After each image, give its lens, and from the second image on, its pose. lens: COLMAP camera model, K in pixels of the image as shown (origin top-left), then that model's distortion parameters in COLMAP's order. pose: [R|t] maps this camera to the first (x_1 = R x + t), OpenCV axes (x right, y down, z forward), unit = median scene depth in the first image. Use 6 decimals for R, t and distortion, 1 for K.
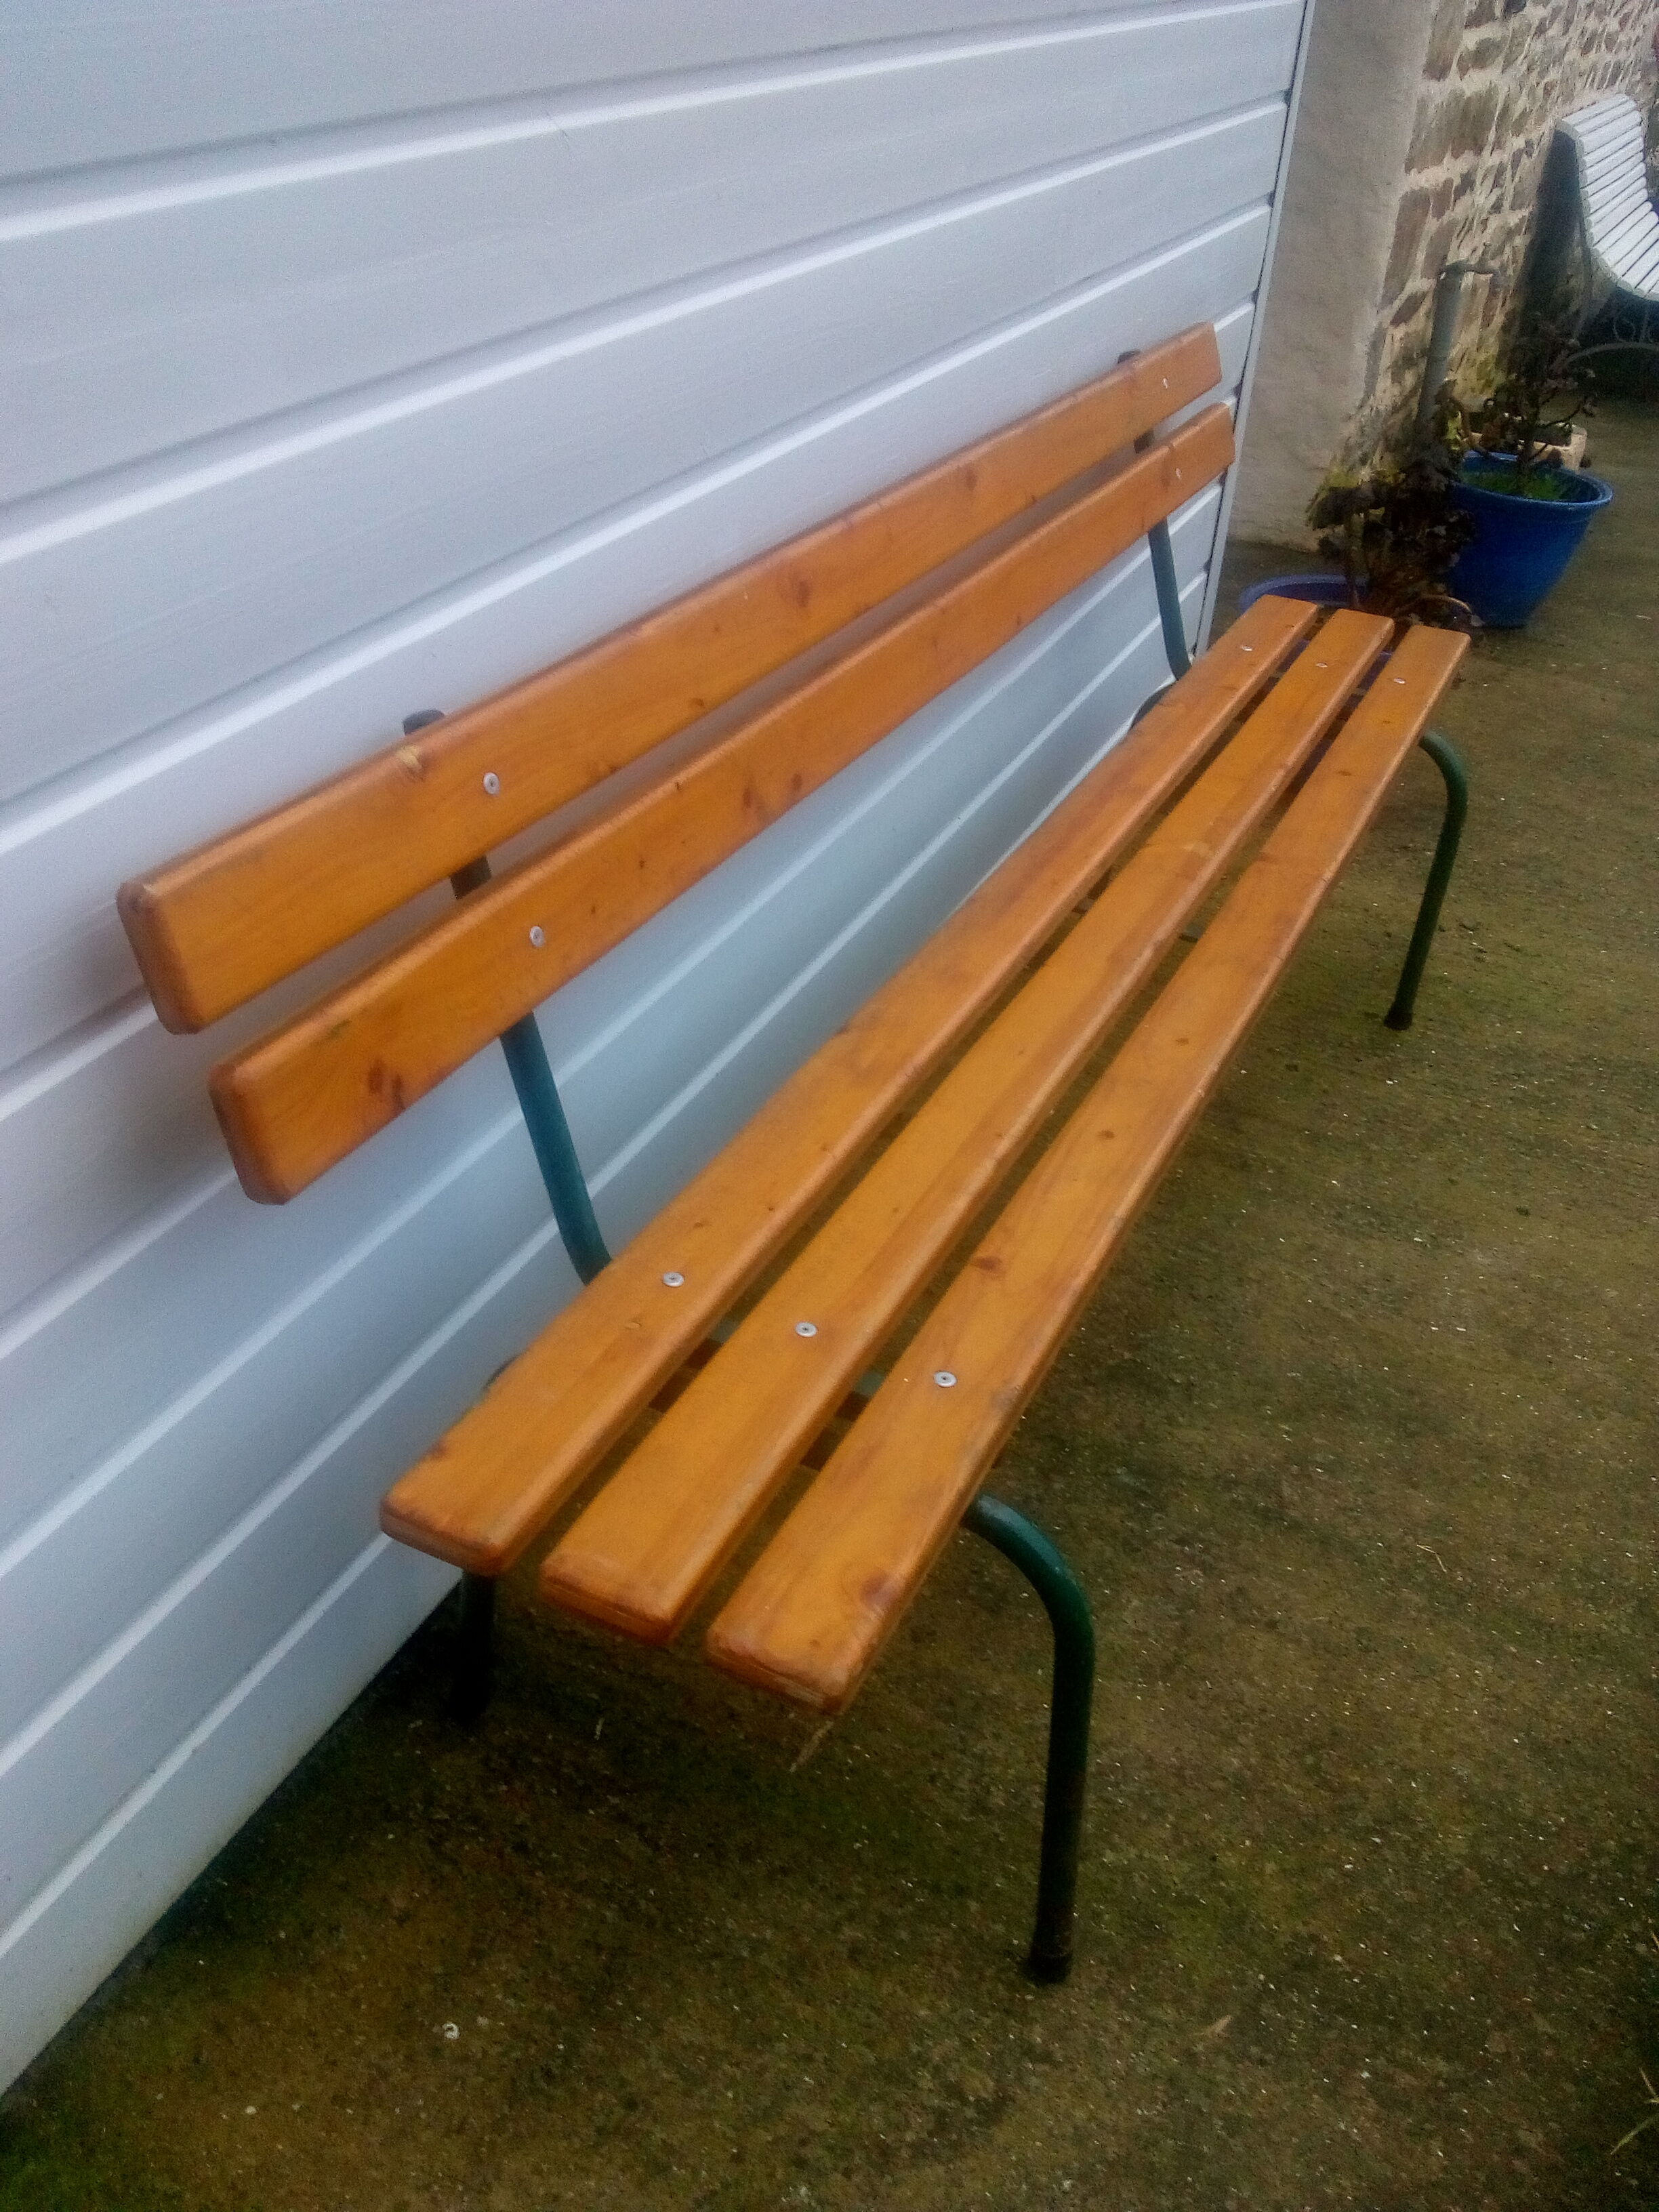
lens RADIAL K [[1979.4, 0, 822.8], [0, 1979.4, 1091.9], [0, 0, 1]] dist [0.041719, -0.174972]
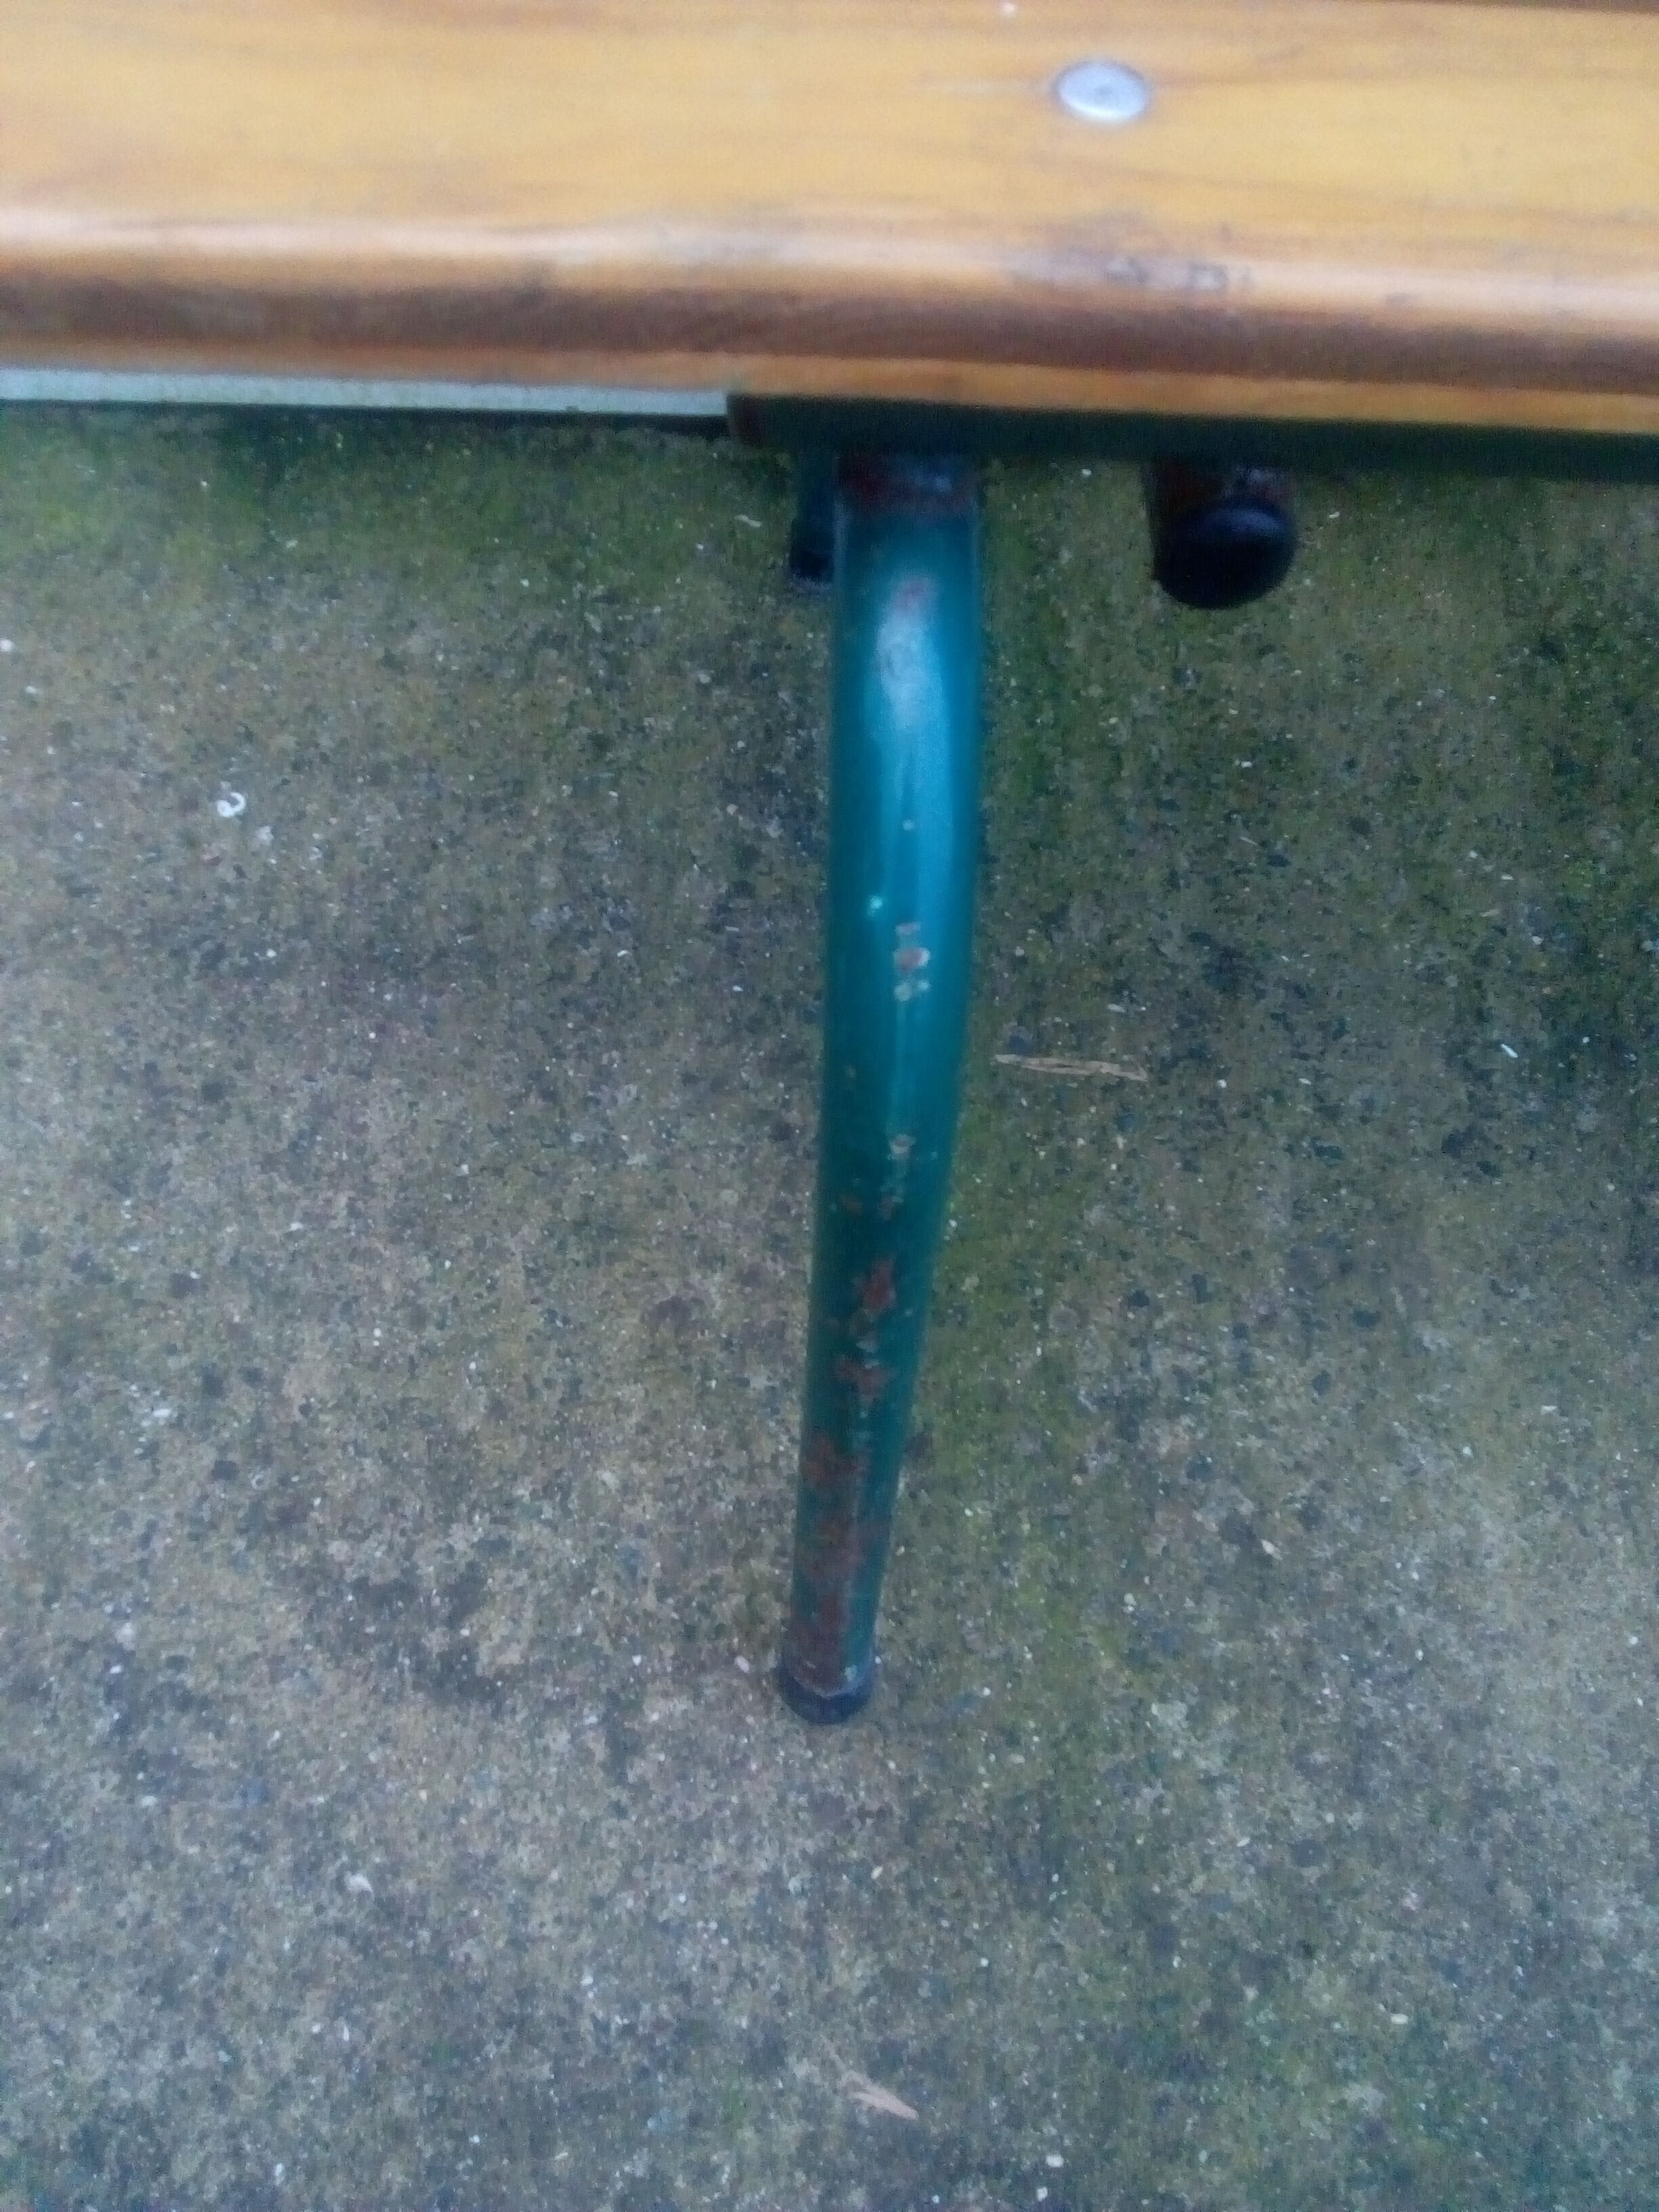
lens RADIAL K [[1979.4, 0, 822.8], [0, 1979.4, 1091.9], [0, 0, 1]] dist [0.041719, -0.174972]
pose [[0.415327, 0.758463, -0.502232, 0.253188], [-0.482188, 0.651715, 0.585458, 0.089178], [0.771361, -0.000986, 0.636397, 0.741941]]
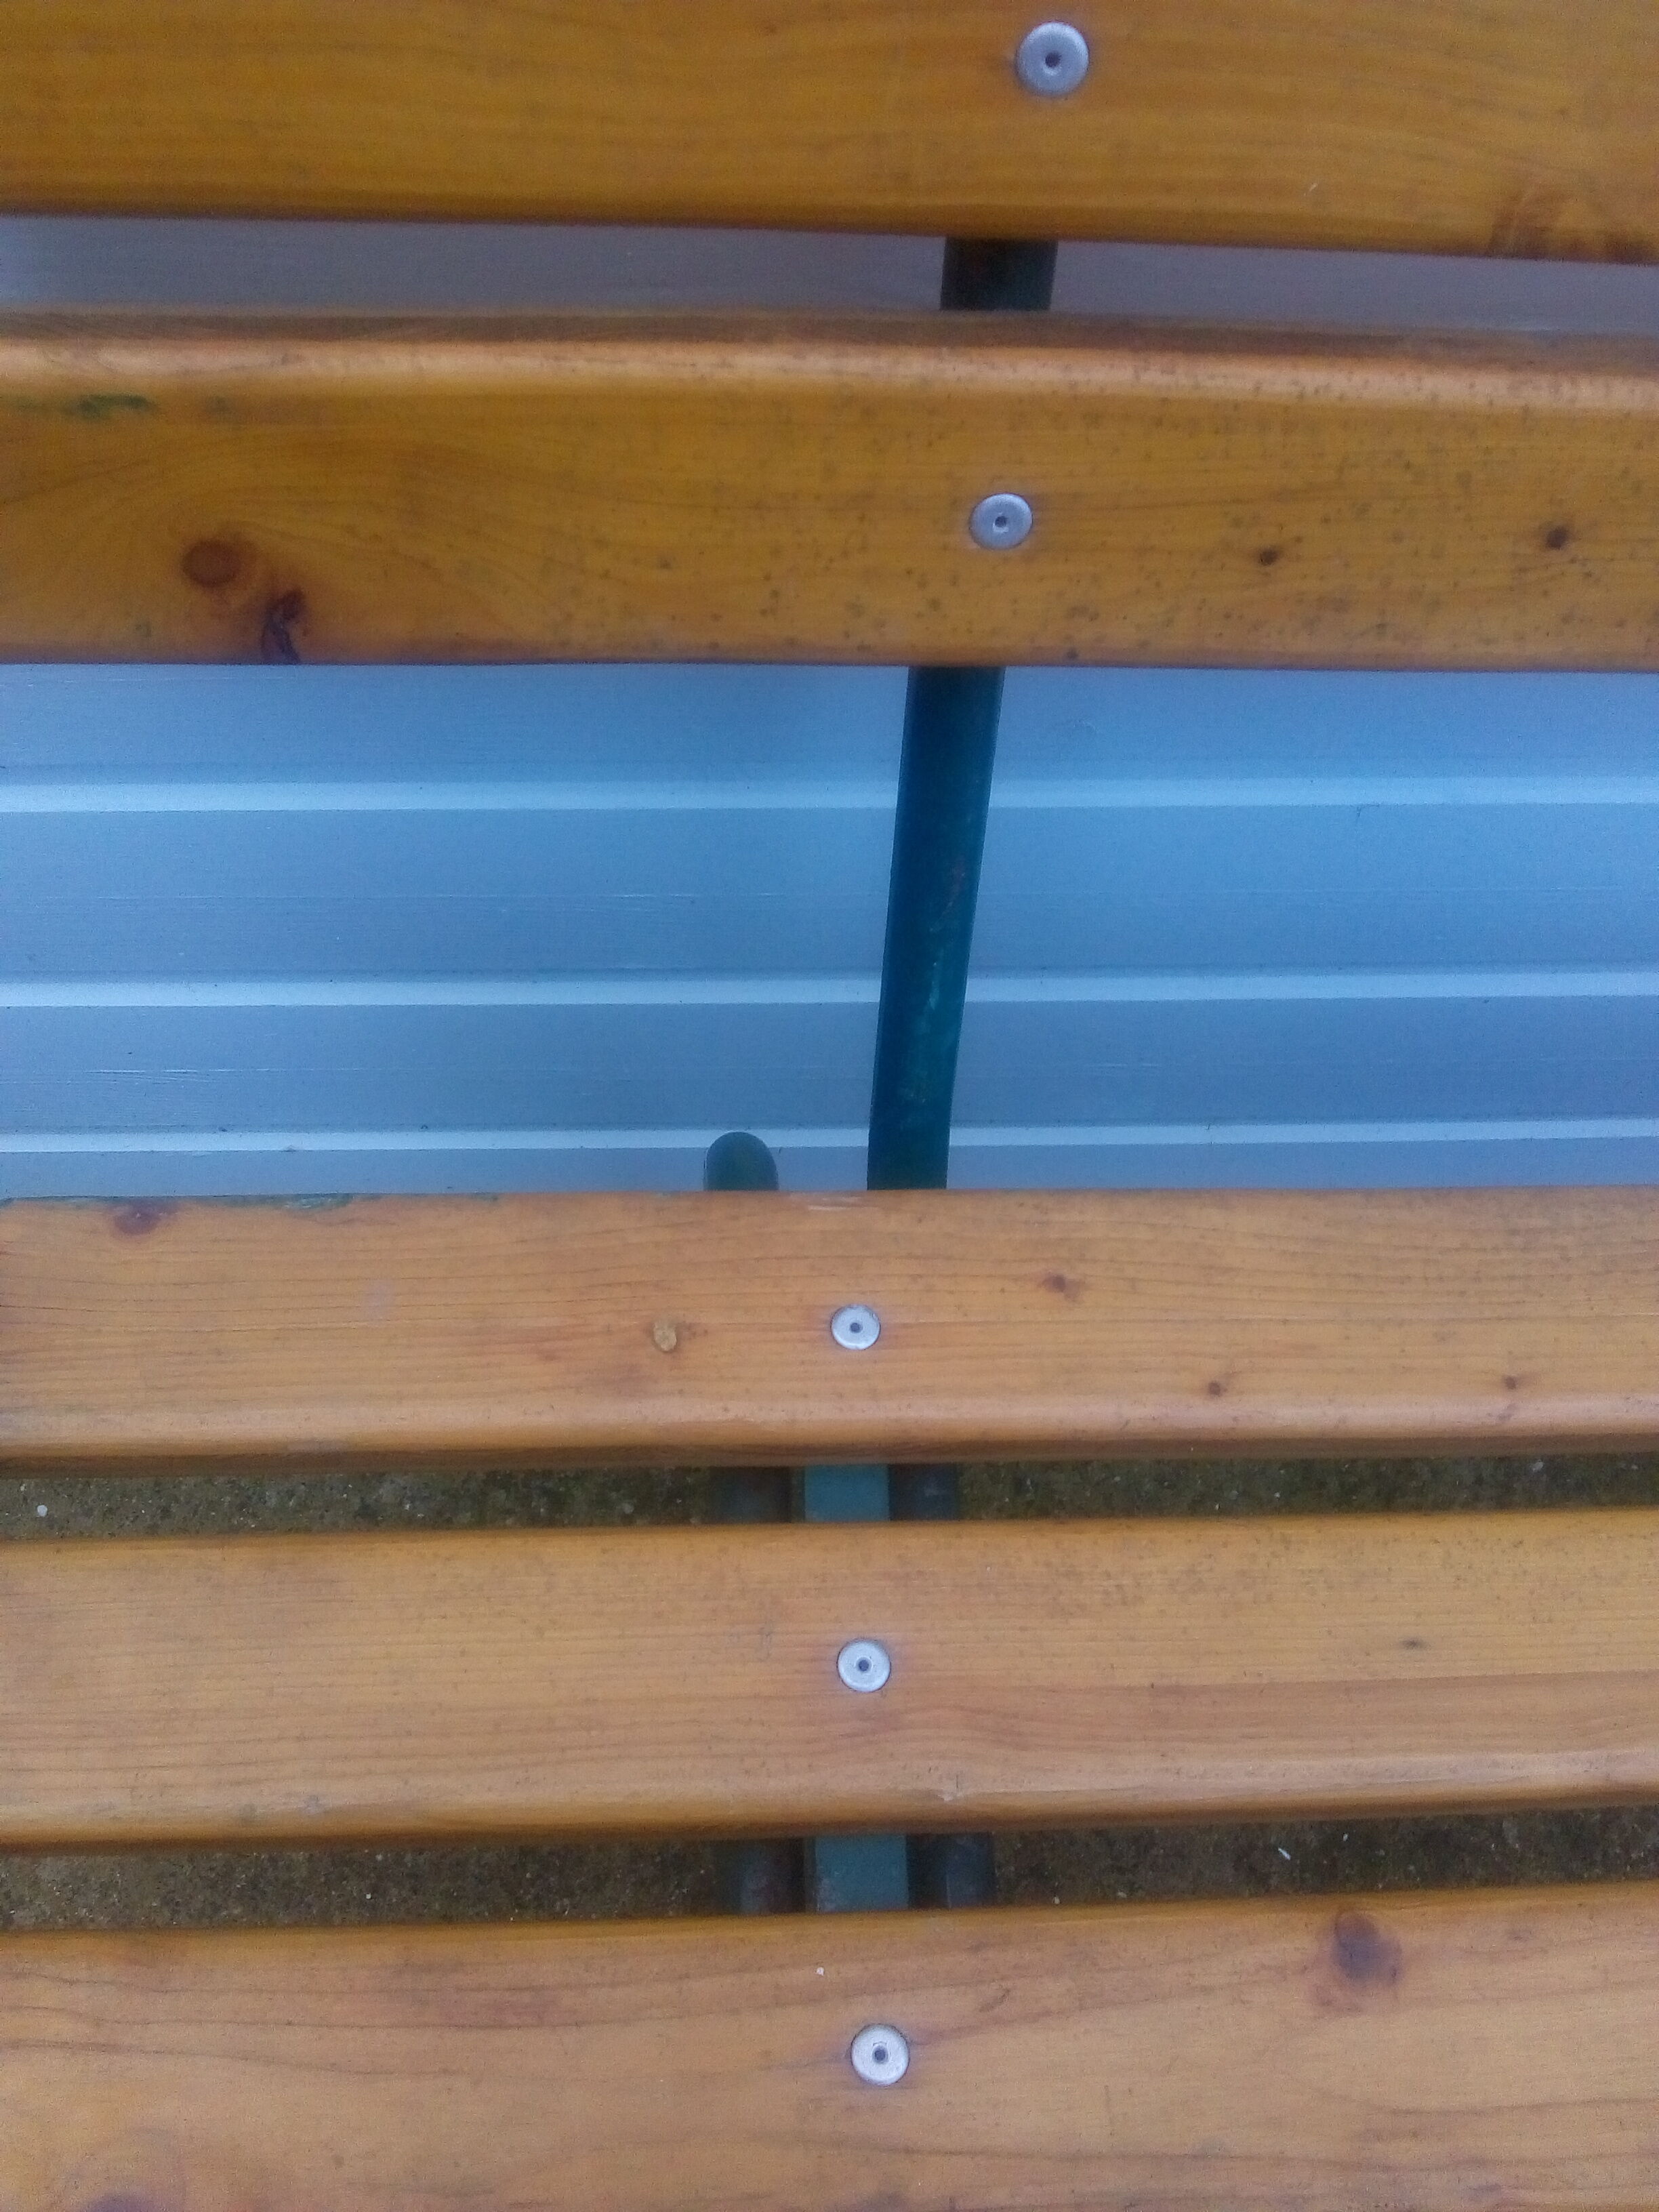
lens RADIAL K [[1979.4, 0, 822.8], [0, 1979.4, 1091.9], [0, 0, 1]] dist [0.041719, -0.174972]
pose [[0.454438, 0.760062, -0.464535, 0.086754], [-0.483246, 0.648439, 0.588218, -0.195963], [0.748304, -0.042824, 0.661972, 0.673775]]
